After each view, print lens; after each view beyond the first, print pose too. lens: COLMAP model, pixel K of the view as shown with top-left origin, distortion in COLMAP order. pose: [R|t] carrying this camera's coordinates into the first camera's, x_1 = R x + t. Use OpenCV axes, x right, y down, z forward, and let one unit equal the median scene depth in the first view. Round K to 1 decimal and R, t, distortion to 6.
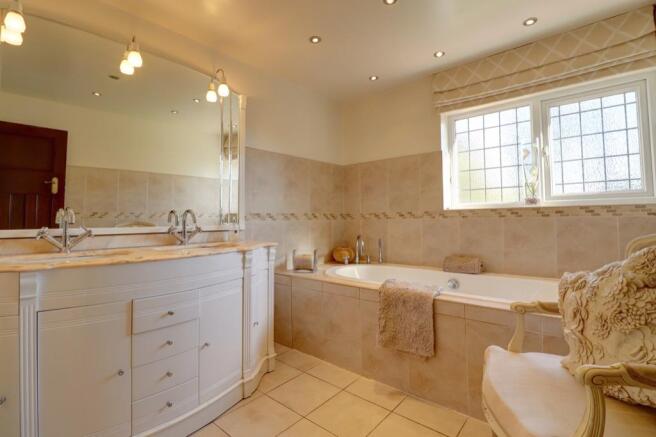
lens RADIAL K [[306.7, 0, 328.4], [0, 306.7, 208.3], [0, 0, 1]] dist [0.001225, -0.012690]
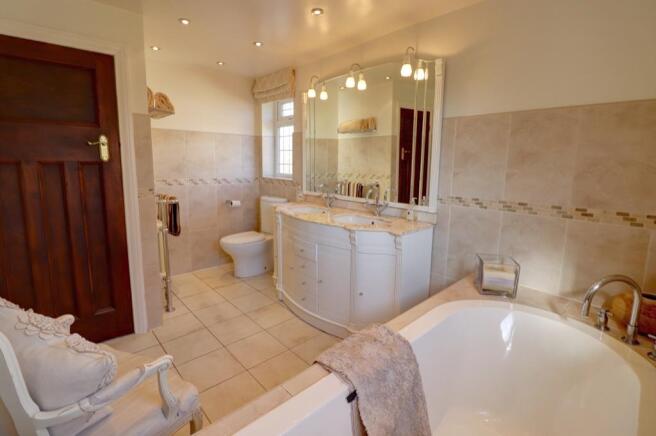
lens RADIAL K [[306.7, 0, 328.4], [0, 306.7, 207.8], [0, 0, 1]] dist [0.001225, -0.012690]
pose [[-0.113226, 0.166541, -0.979512, 0.601525], [0.032106, 0.985950, 0.163924, -0.098258], [0.993050, -0.012888, -0.116982, 0.710832]]
